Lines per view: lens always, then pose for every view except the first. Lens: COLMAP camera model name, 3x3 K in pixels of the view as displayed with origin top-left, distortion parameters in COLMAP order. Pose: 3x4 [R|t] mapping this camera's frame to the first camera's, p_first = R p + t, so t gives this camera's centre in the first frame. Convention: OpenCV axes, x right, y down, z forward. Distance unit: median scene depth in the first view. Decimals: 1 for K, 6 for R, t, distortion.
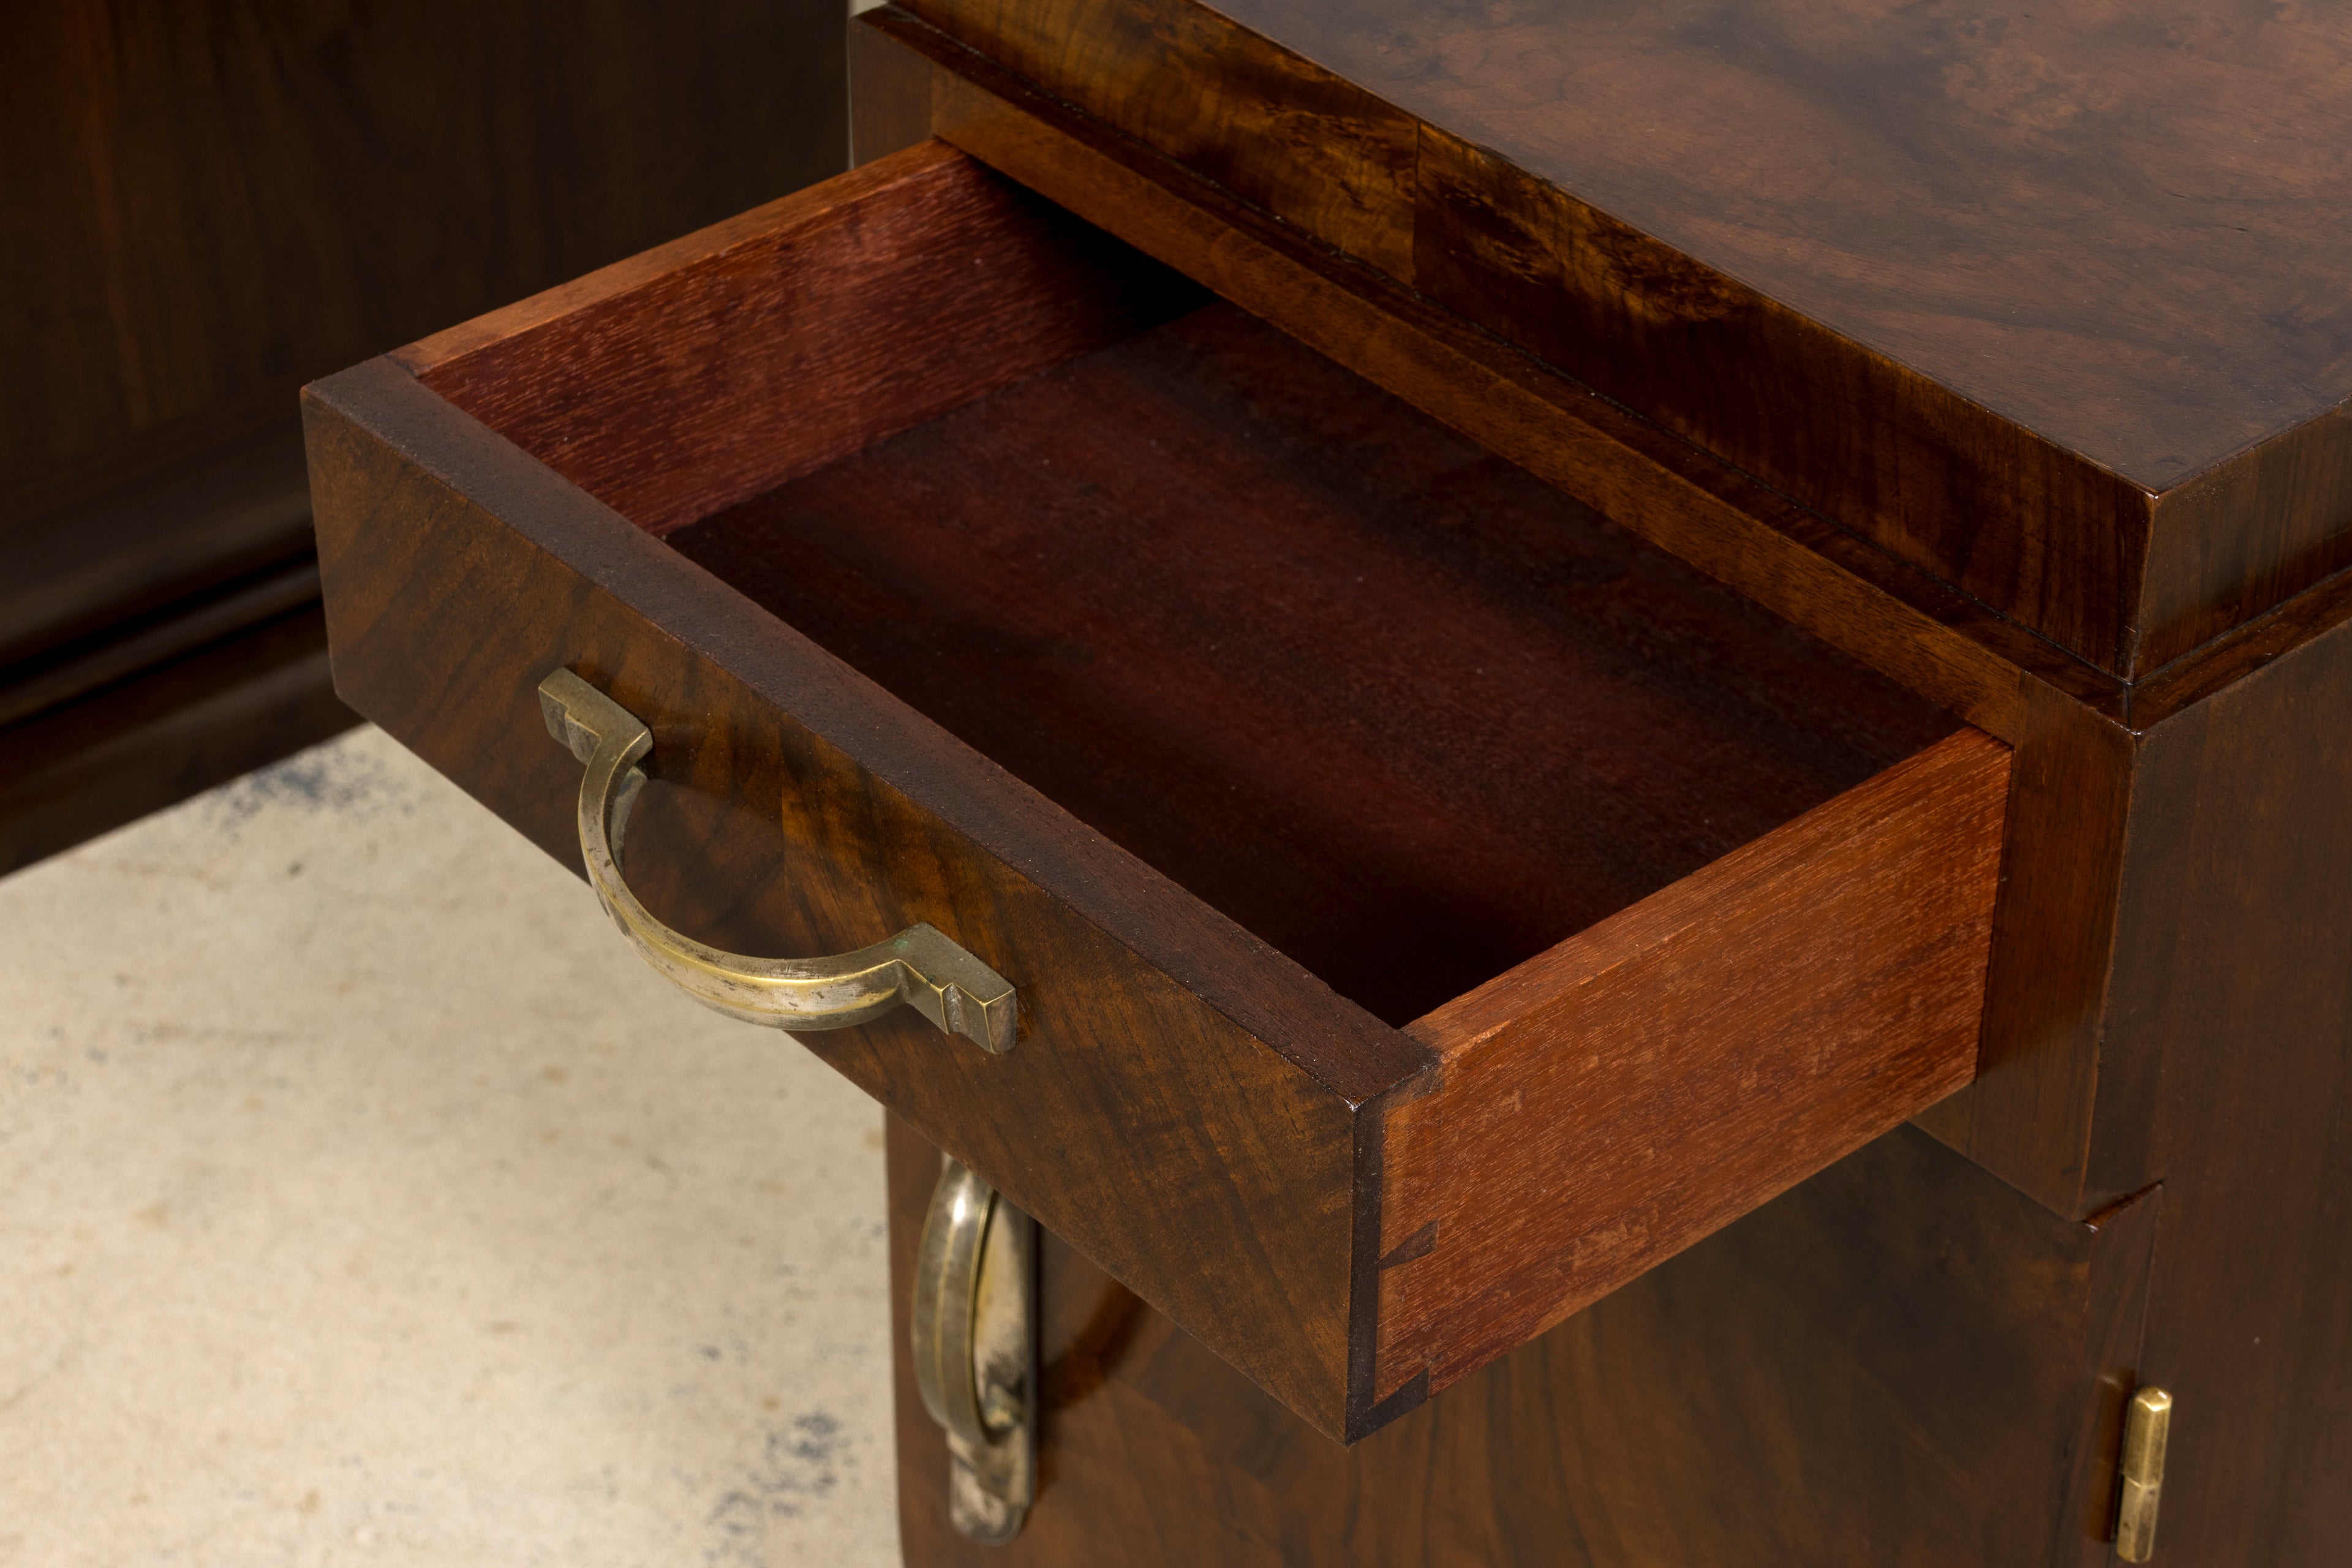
lens RADIAL K [[5466.3, 0, 1176.1], [0, 5466.3, 839.8], [0, 0, 1]] dist [-0.000066, 0.079836]
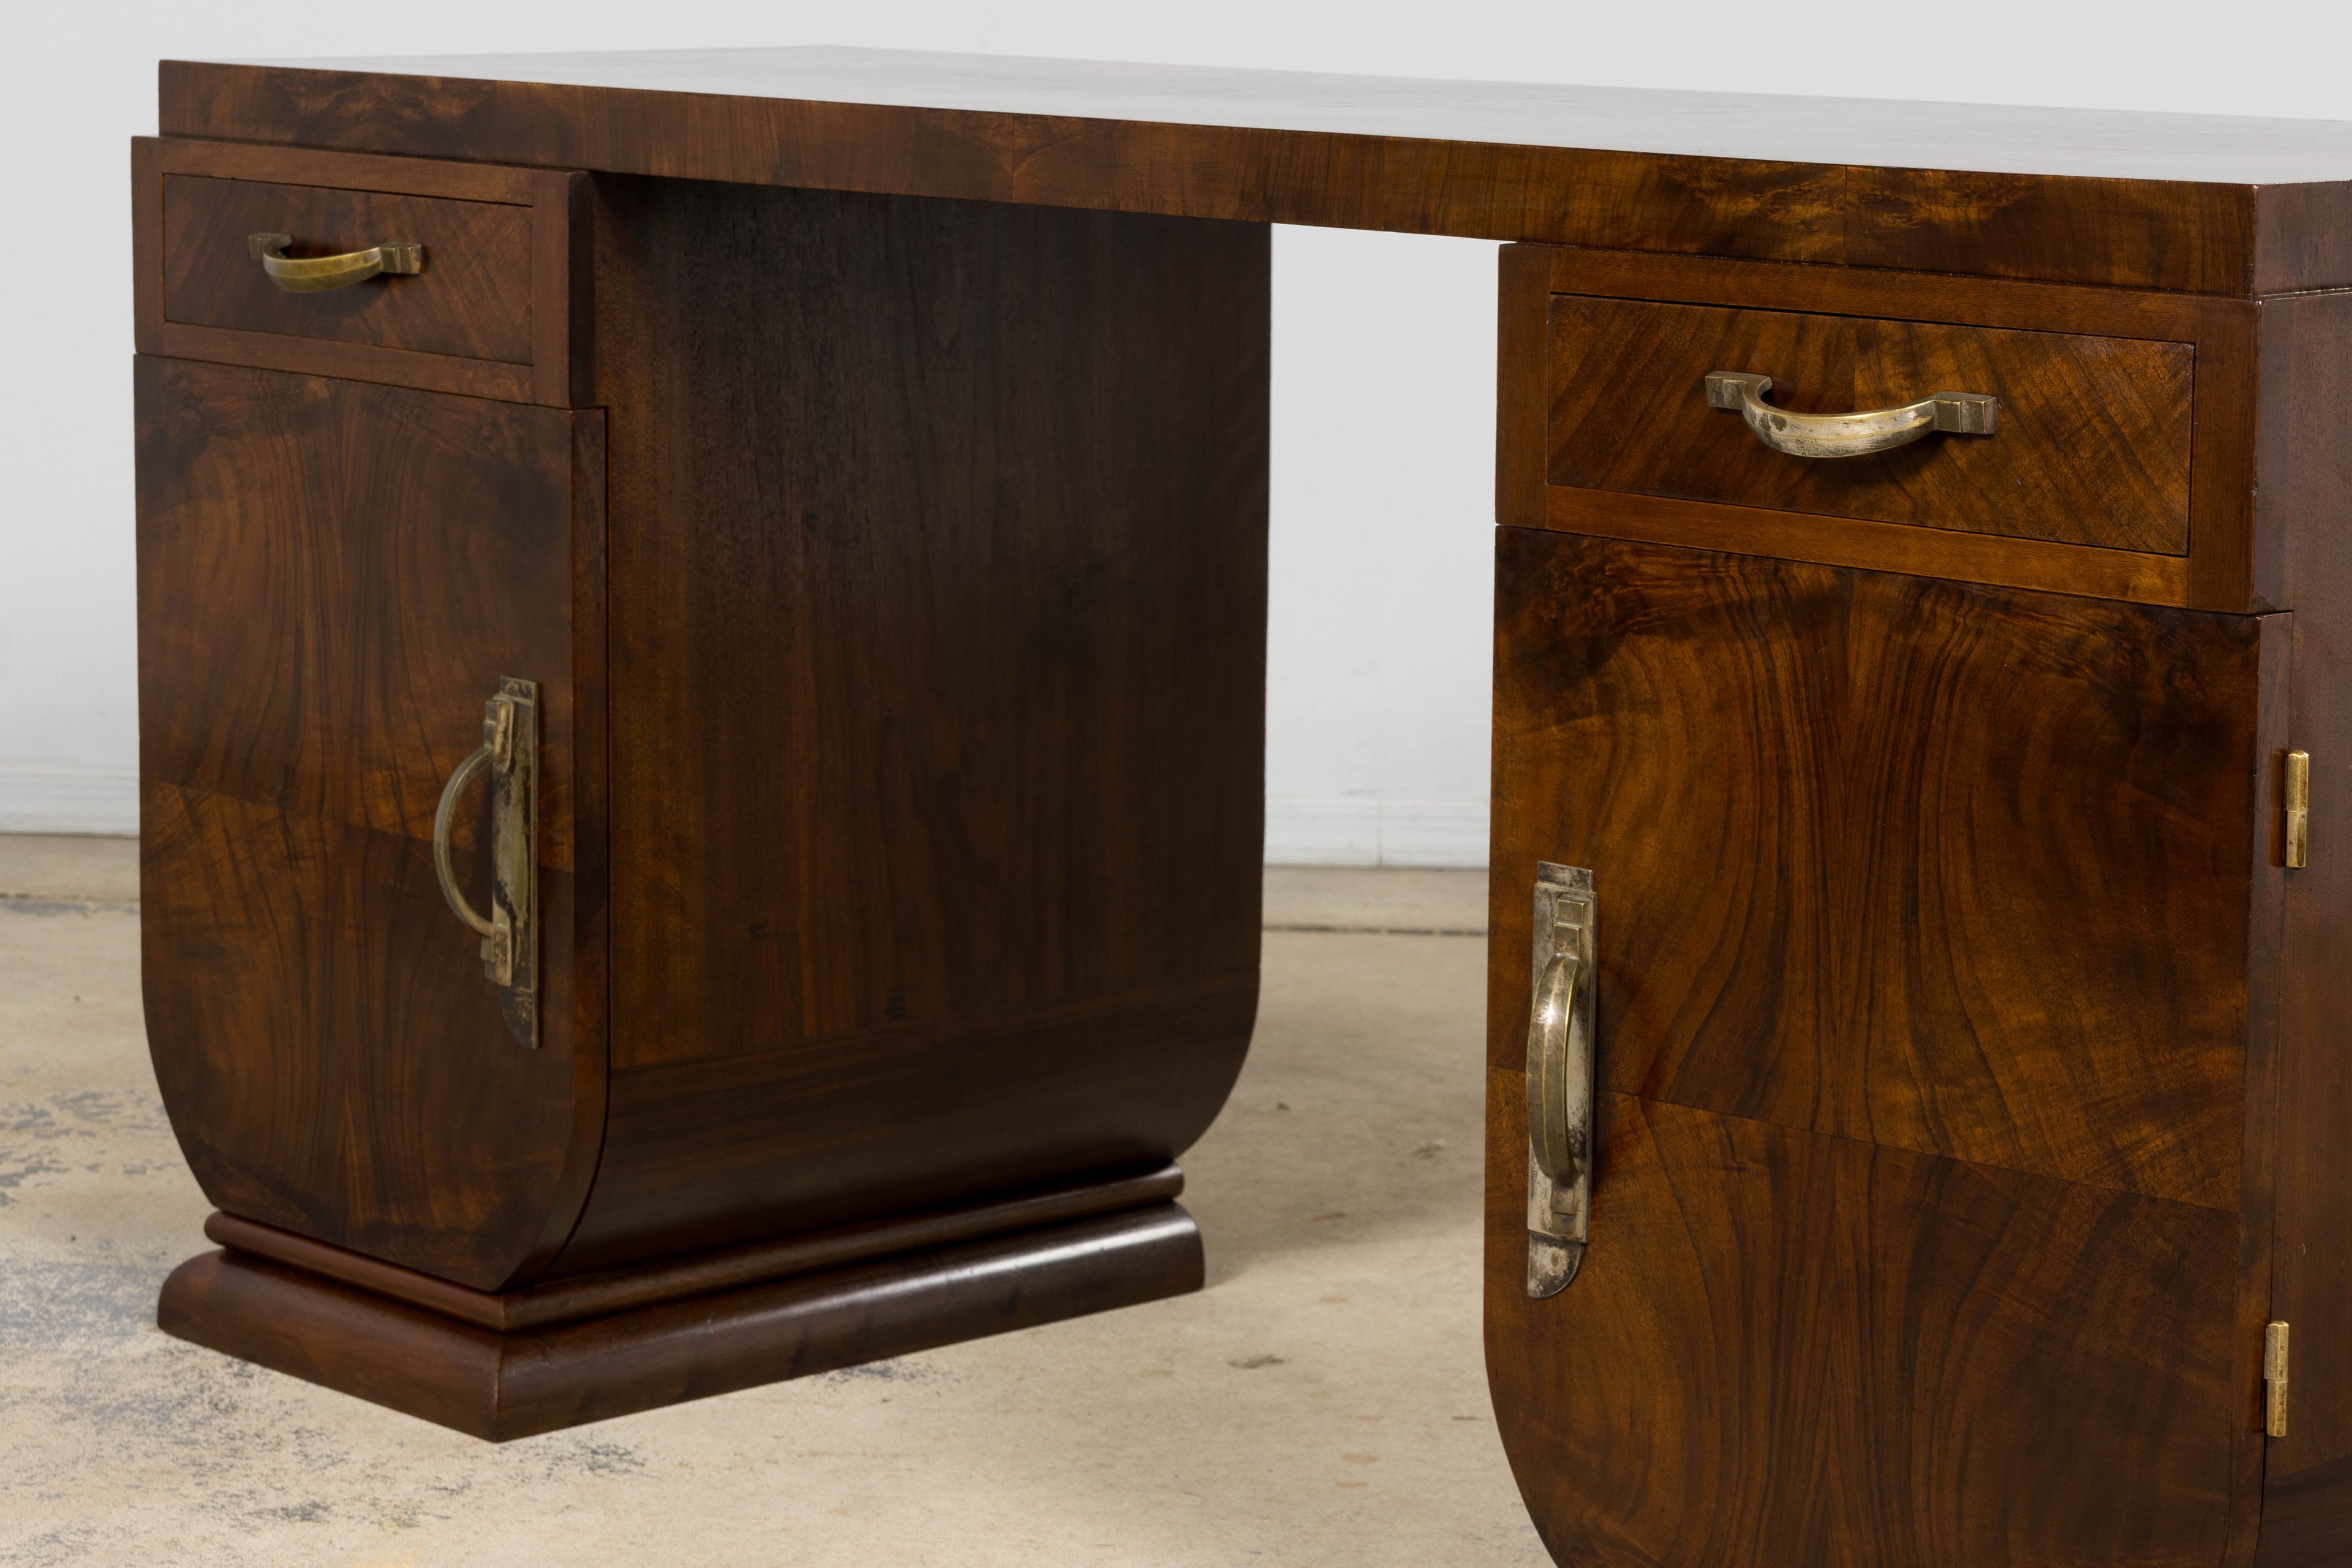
lens RADIAL K [[5996.2, 0, 1176.0], [0, 5996.2, 784.0], [0, 0, 1]] dist [-0.015240, 0.014774]
pose [[0.999096, -0.006811, 0.041972, -0.276086], [0.024454, 0.899555, -0.436122, 0.960785], [-0.034786, 0.436754, 0.898908, -0.771709]]
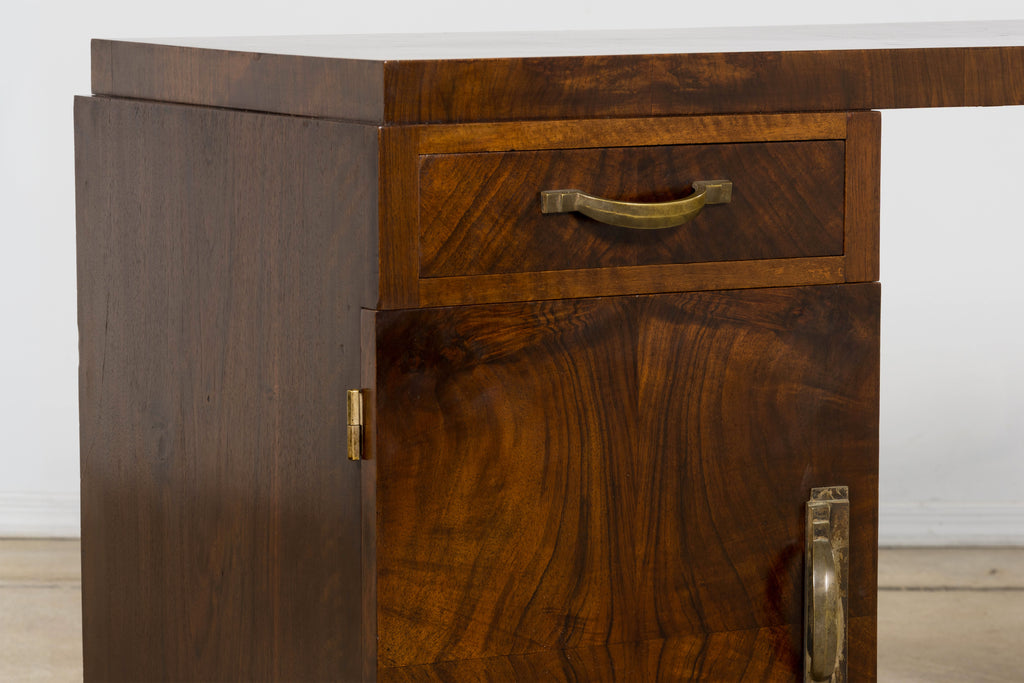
lens RADIAL K [[3787.2, 0, 512.0], [0, 3787.2, 341.5], [0, 0, 1]] dist [-0.192806, 1.395184]
pose [[0.195481, -0.121986, 0.973091, -2.684741], [0.566379, 0.824079, -0.010472, -0.393866], [-0.800626, 0.553185, 0.230182, 1.171689]]
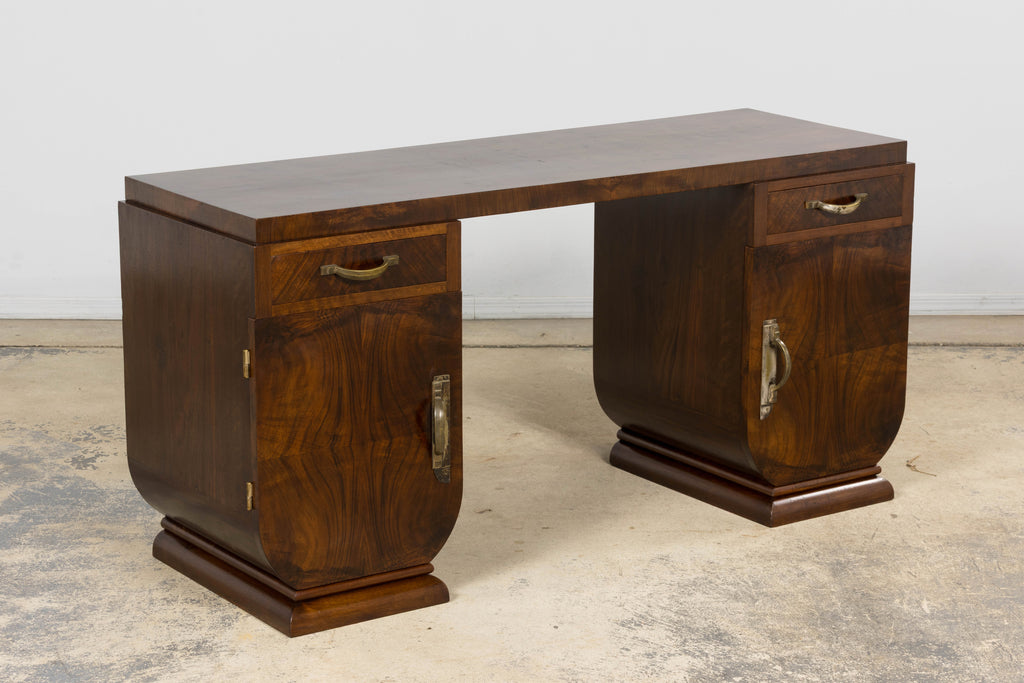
lens RADIAL K [[2439.8, 0, 512.0], [0, 2439.8, 341.5], [0, 0, 1]] dist [-0.145610, -0.247081]
pose [[0.110237, -0.244411, 0.963385, -3.842351], [0.570529, 0.809253, 0.140024, -0.715470], [-0.813846, 0.534203, 0.228653, 0.669529]]
